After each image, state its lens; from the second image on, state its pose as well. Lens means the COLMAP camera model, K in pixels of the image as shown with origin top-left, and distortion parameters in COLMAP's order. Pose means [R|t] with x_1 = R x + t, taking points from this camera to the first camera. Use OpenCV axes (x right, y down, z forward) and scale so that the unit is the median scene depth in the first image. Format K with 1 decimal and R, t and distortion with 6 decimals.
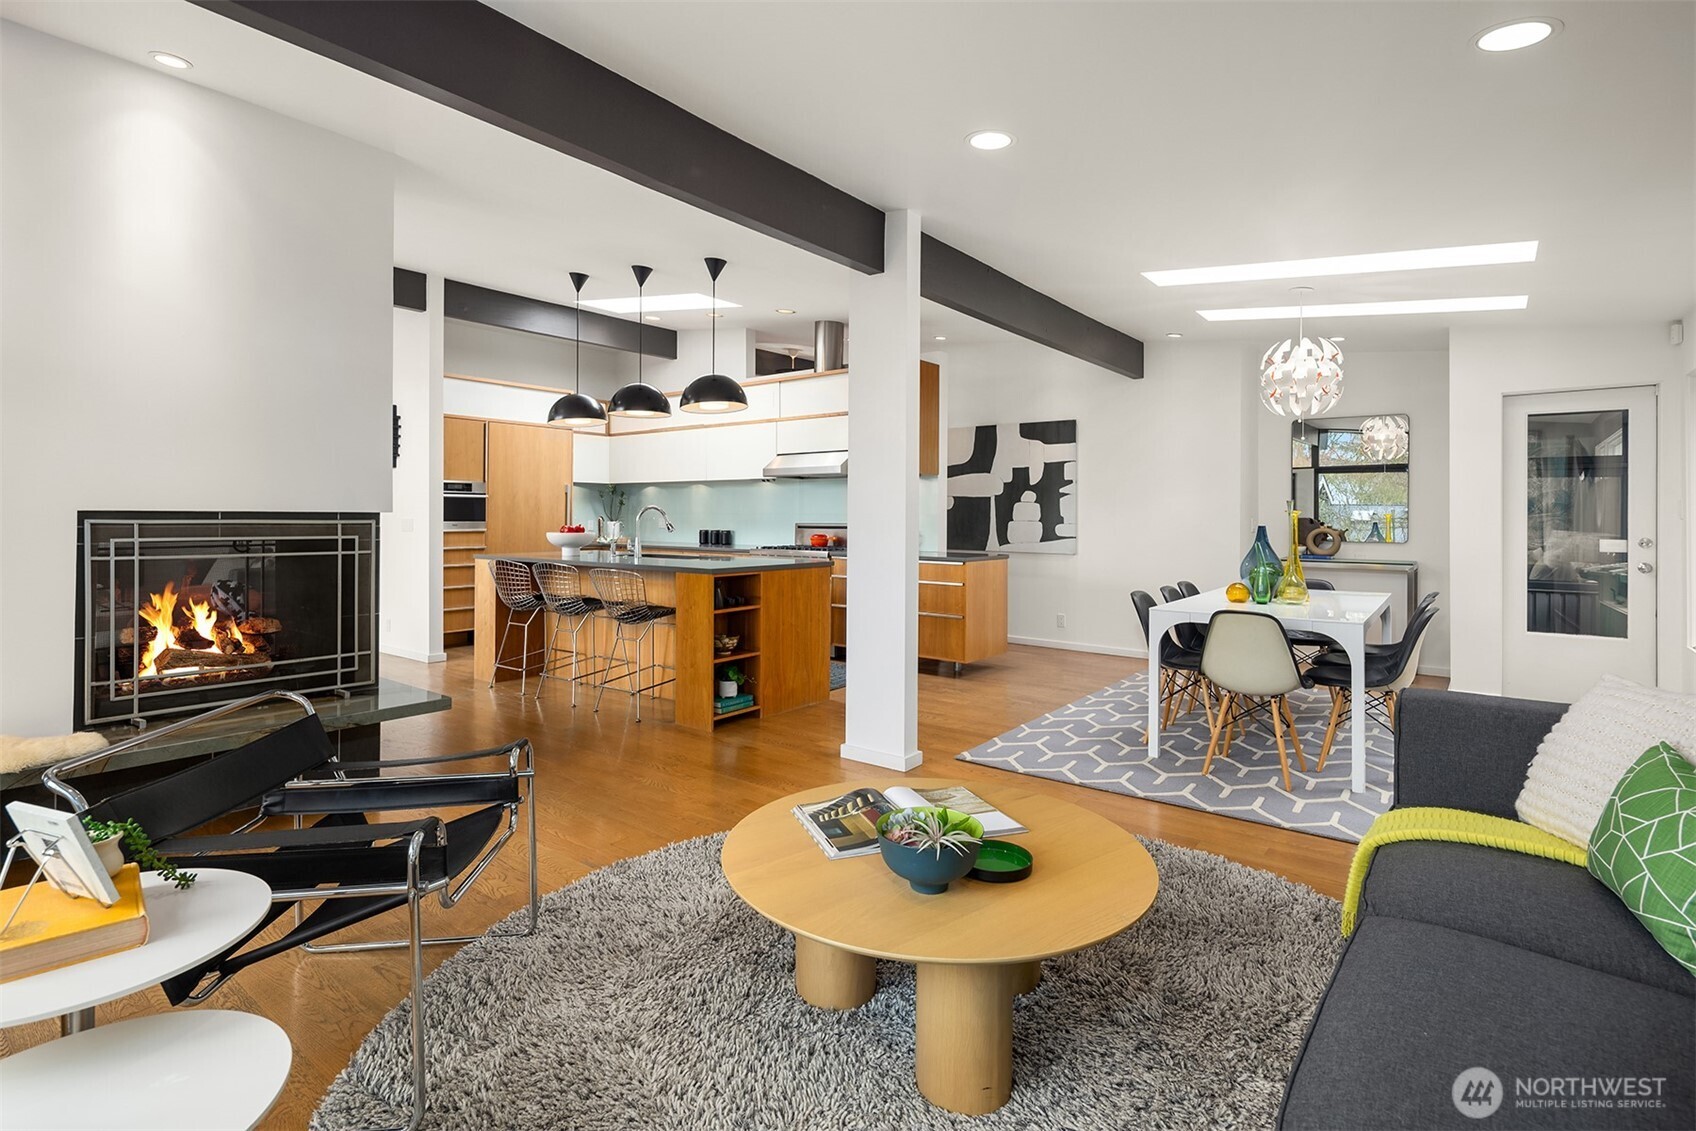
lens RADIAL K [[824.0, 0, 849.8], [0, 824.0, 531.0], [0, 0, 1]] dist [0.000715, -0.000353]
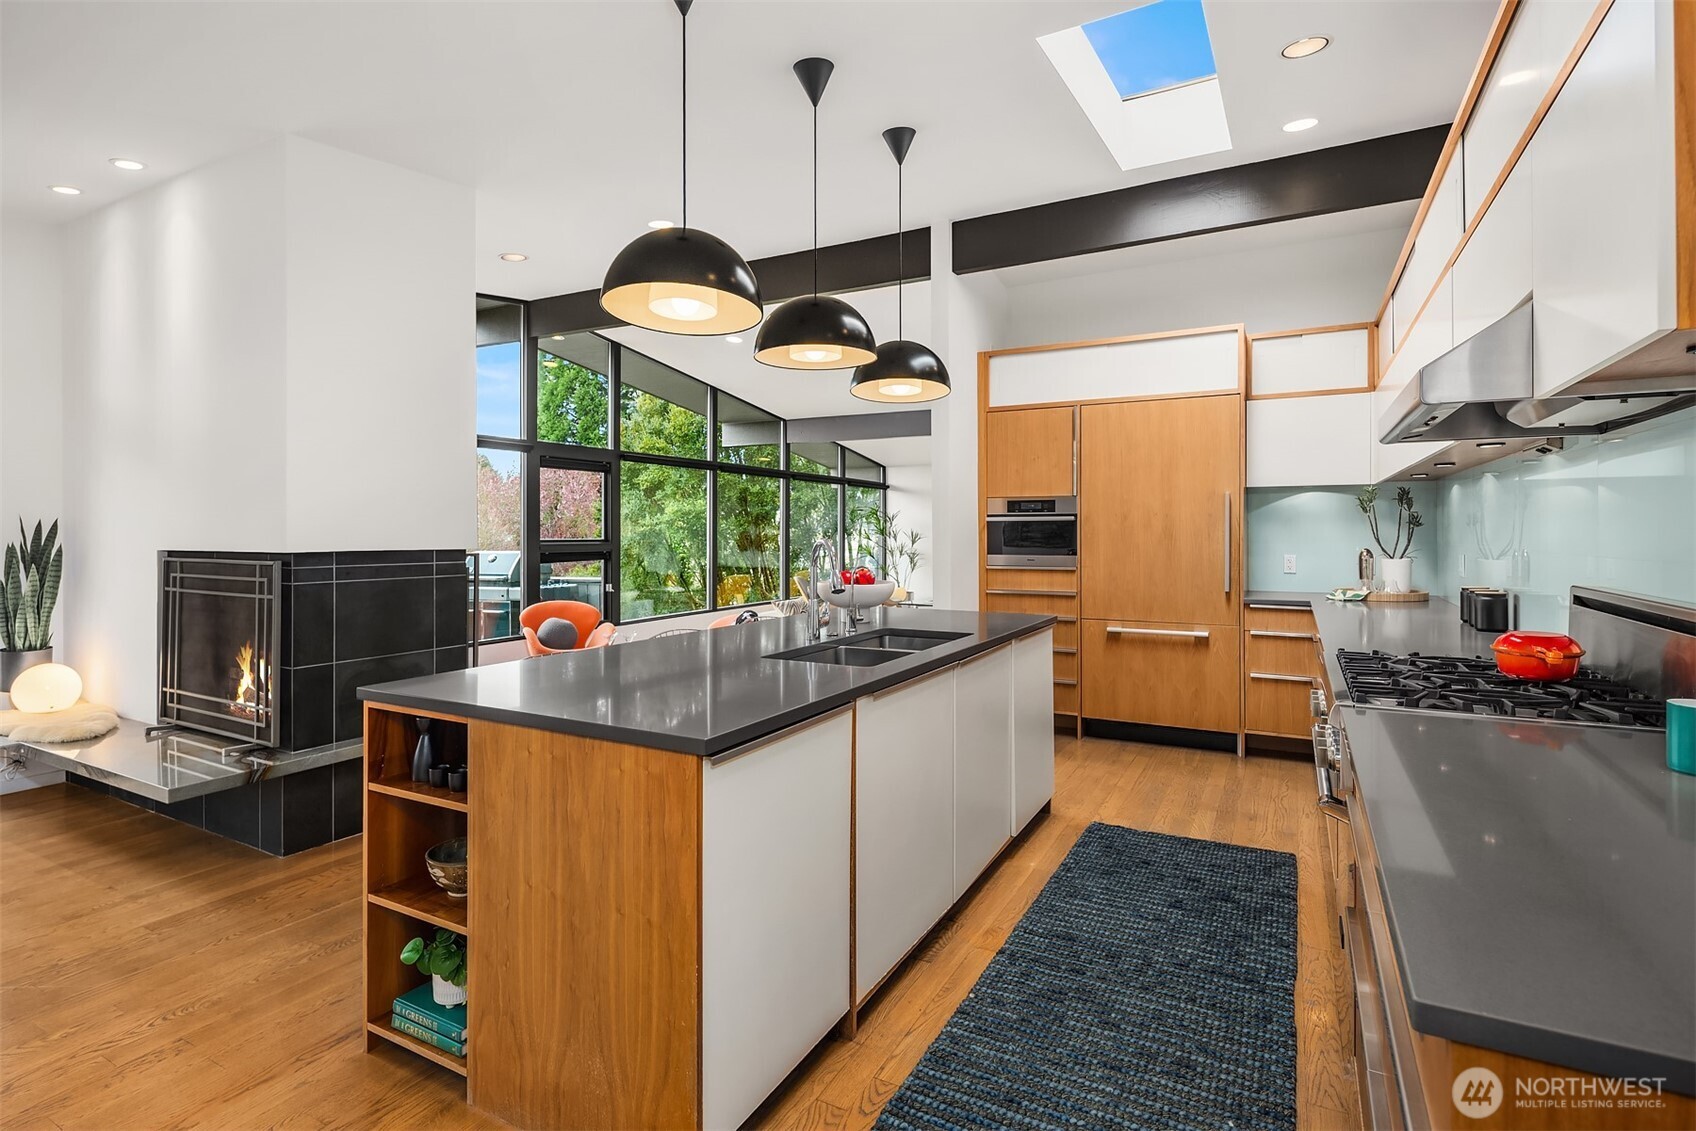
lens RADIAL K [[824.0, 0, 849.8], [0, 824.0, 531.0], [0, 0, 1]] dist [0.000715, -0.000353]
pose [[0.176179, -0.003778, -0.984351, 0.194506], [-0.015957, 0.999850, -0.006694, -0.025045], [0.984229, 0.016886, 0.176093, 0.722989]]
